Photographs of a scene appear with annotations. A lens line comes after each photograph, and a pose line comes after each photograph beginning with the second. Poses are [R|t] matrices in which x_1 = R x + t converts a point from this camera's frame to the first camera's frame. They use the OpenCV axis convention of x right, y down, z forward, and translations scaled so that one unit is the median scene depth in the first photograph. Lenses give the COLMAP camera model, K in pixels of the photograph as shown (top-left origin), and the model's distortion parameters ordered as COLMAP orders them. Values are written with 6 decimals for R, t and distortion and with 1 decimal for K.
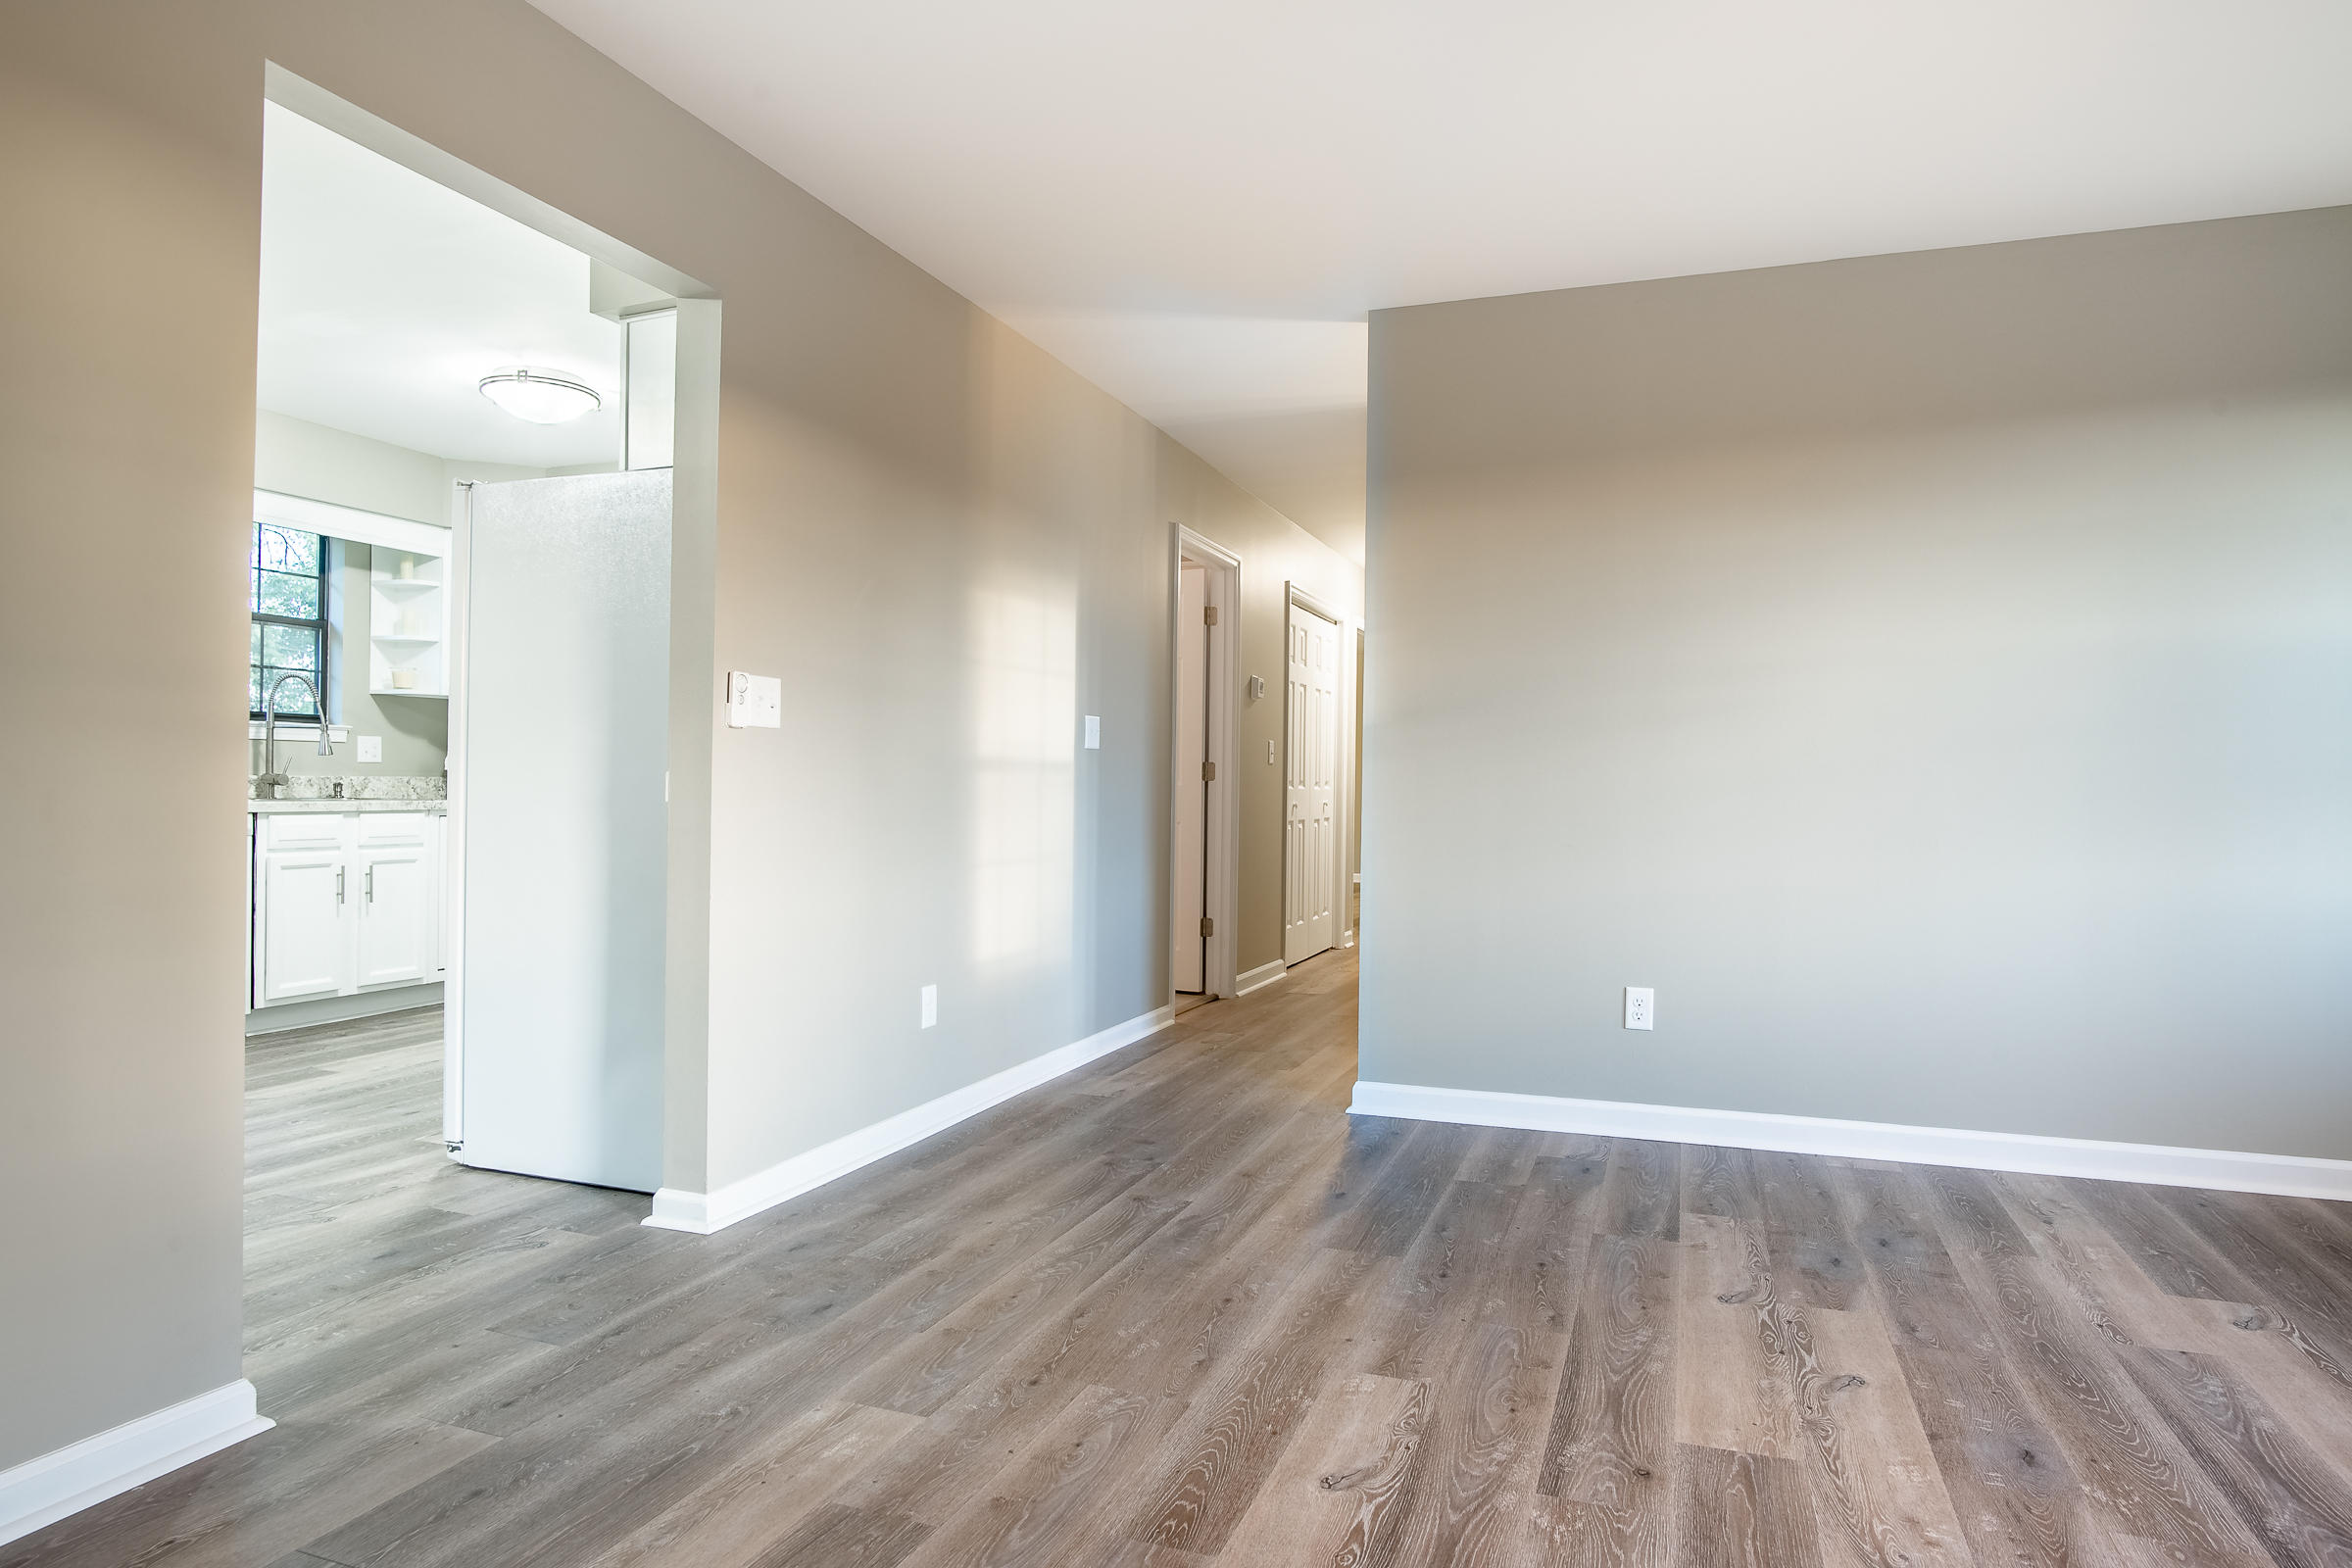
lens RADIAL K [[1368.0, 0, 1176.9], [0, 1368.0, 793.7], [0, 0, 1]] dist [-0.040718, 0.015455]
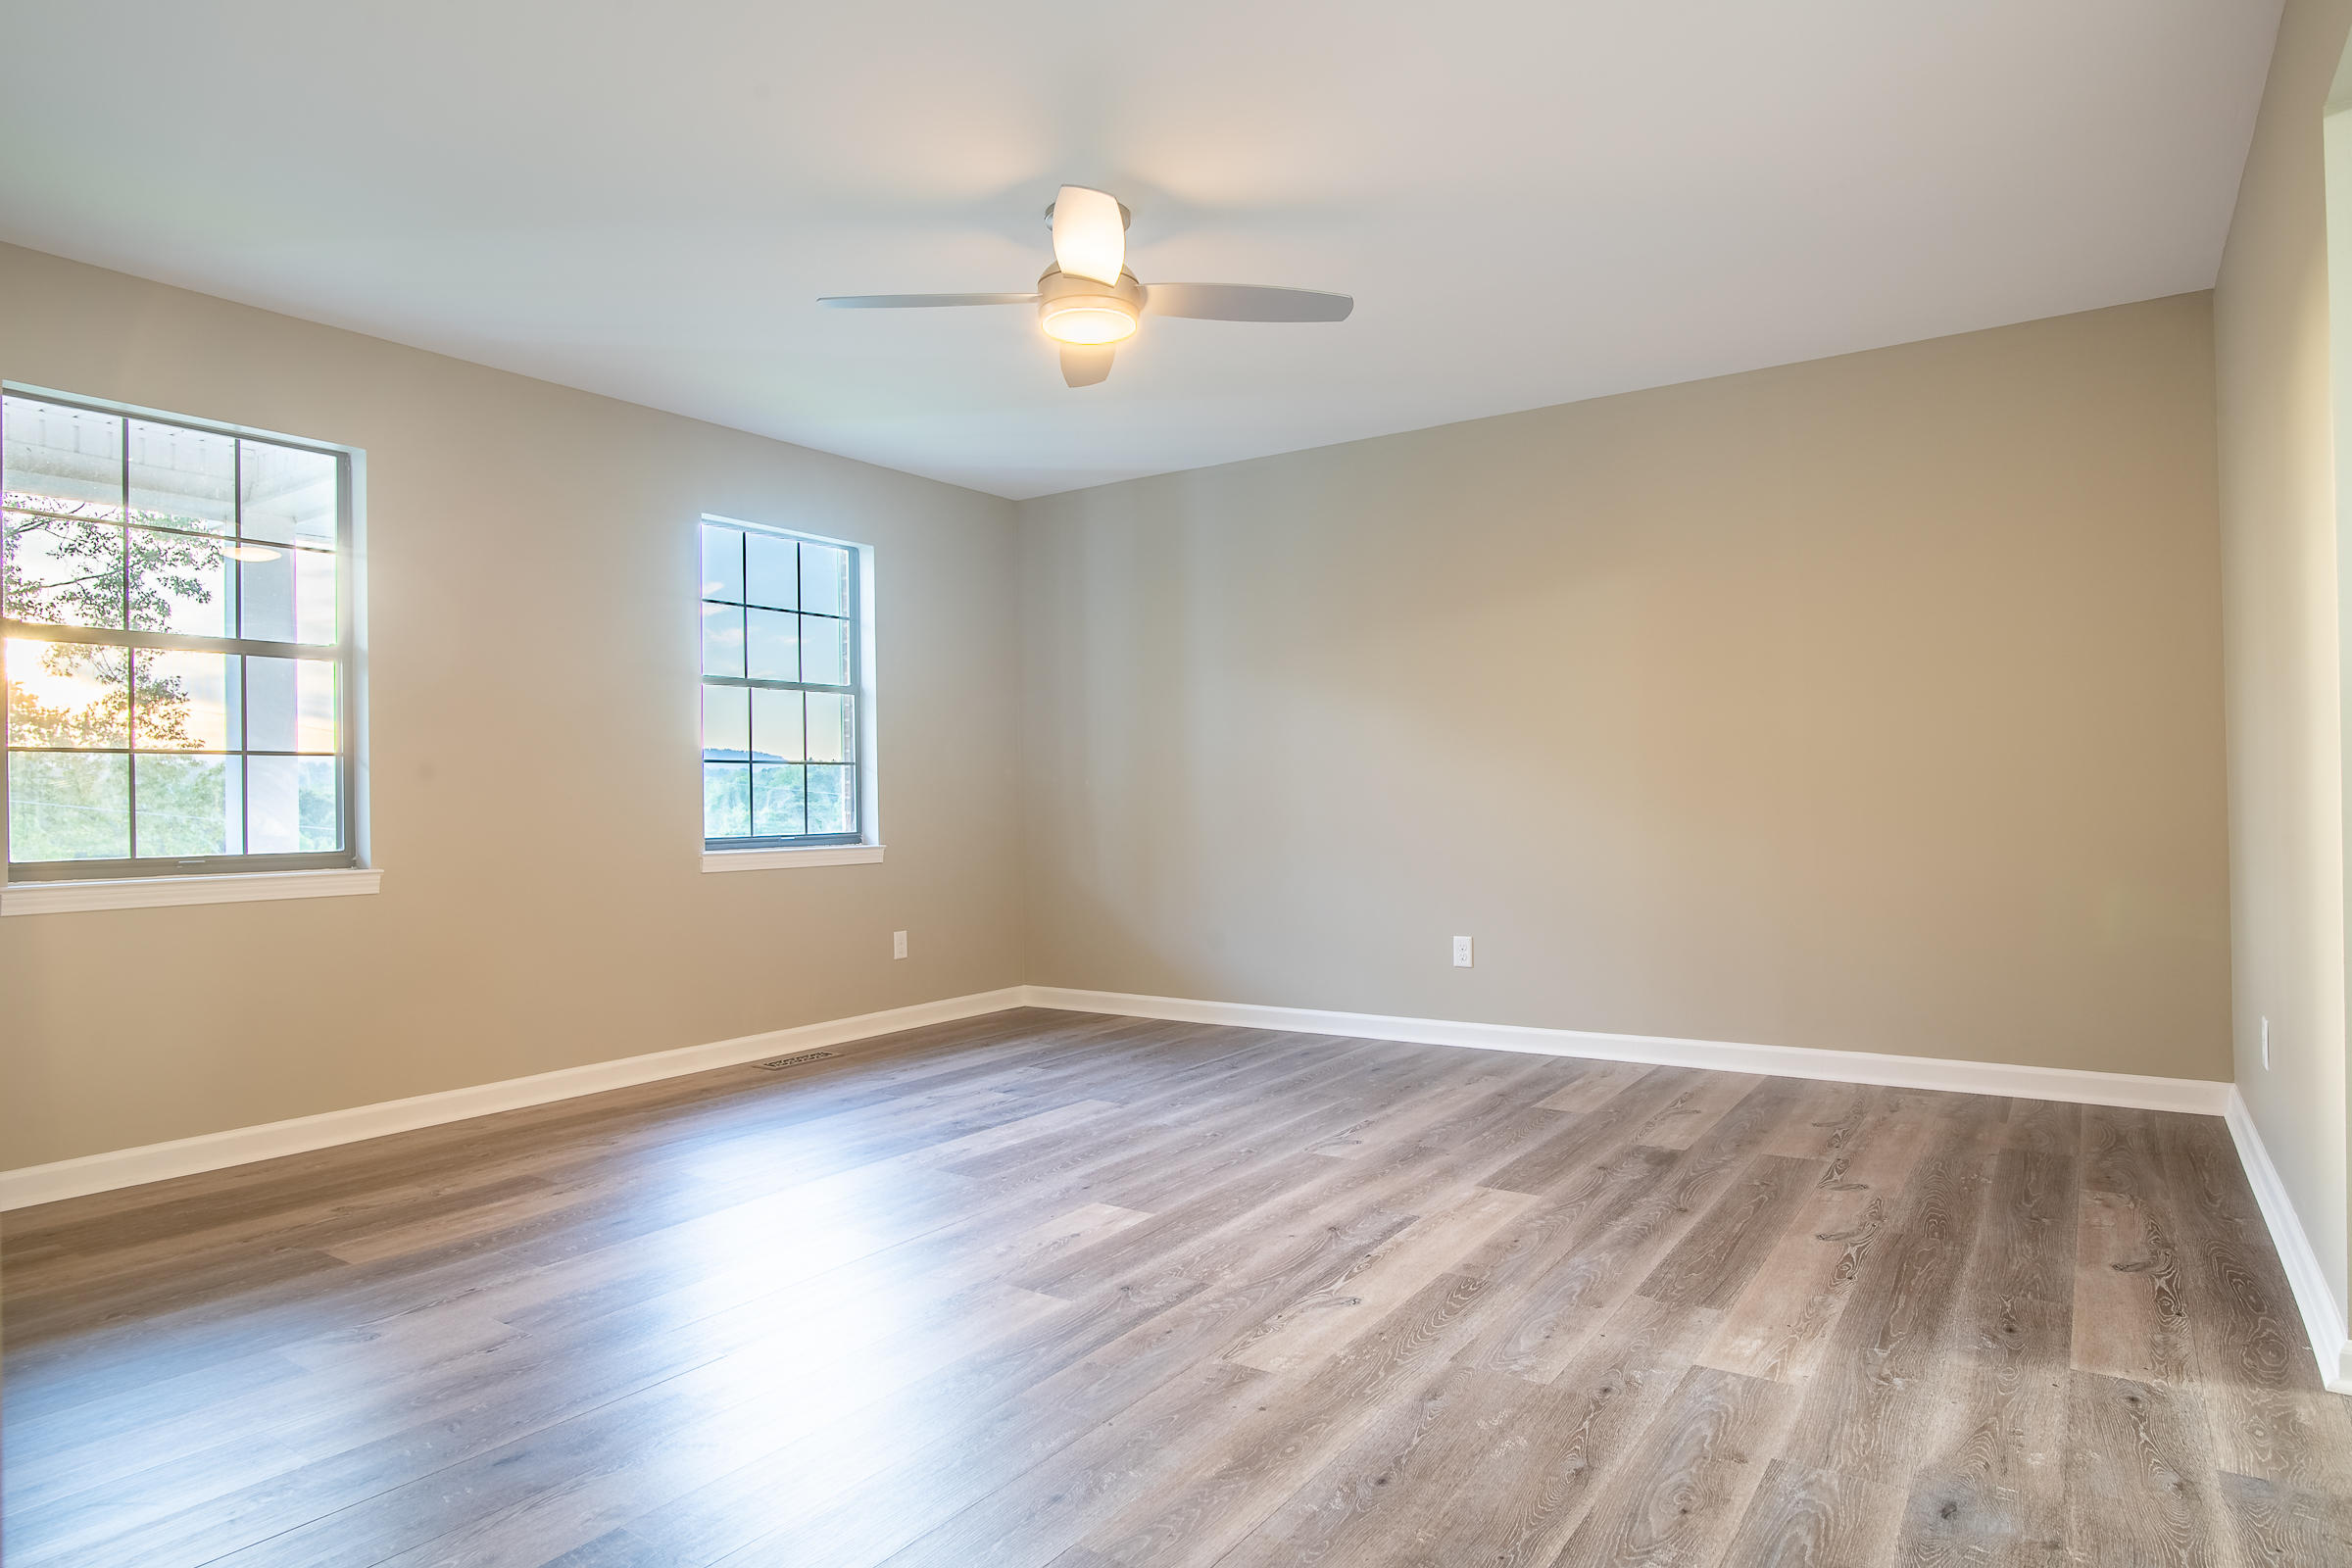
lens RADIAL K [[1368.0, 0, 1176.9], [0, 1368.0, 793.7], [0, 0, 1]] dist [-0.040718, 0.015455]
pose [[-0.971626, 0.005874, 0.236449, -0.038543], [0.005750, 0.999983, -0.001211, -0.005730], [-0.236452, 0.000183, -0.971643, 2.159191]]
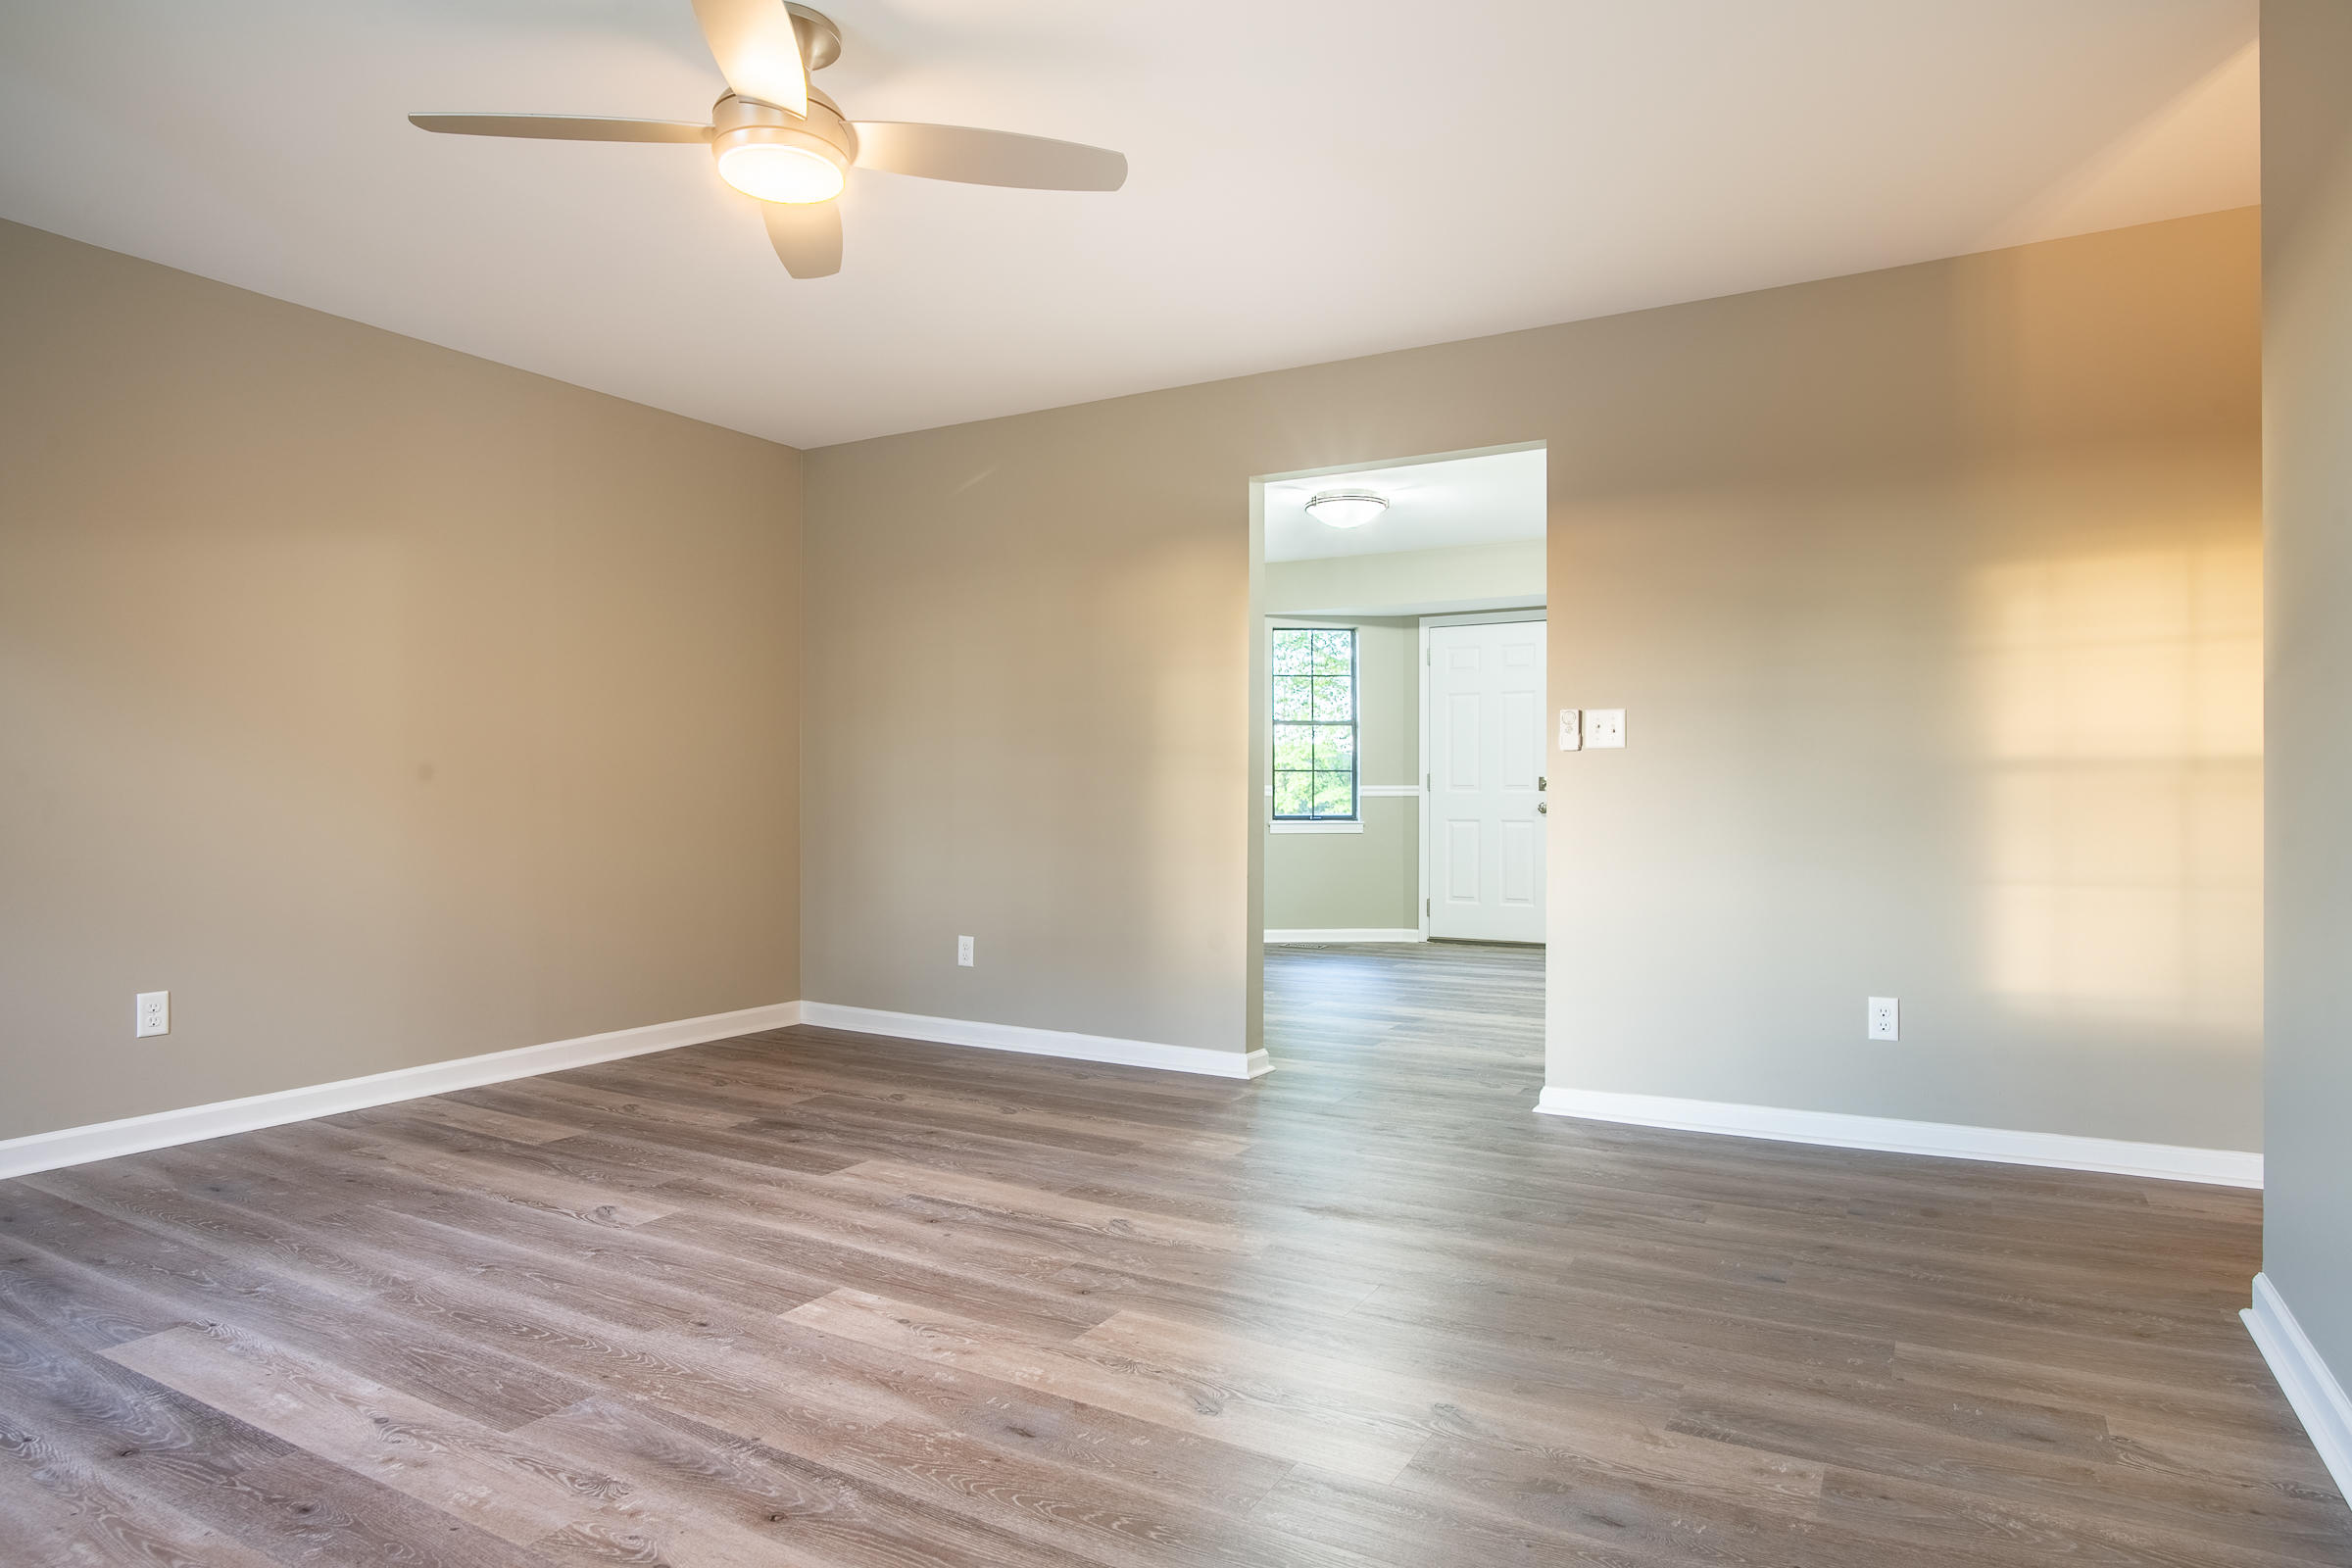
lens RADIAL K [[1364.5, 0, 1191.0], [0, 1364.5, 795.2], [0, 0, 1]] dist [-0.021259, 0.001165]
pose [[-0.157301, -0.005622, -0.987535, 1.553681], [-0.002360, 0.999983, -0.005317, 0.005539], [0.987548, 0.001494, -0.157312, 1.213441]]
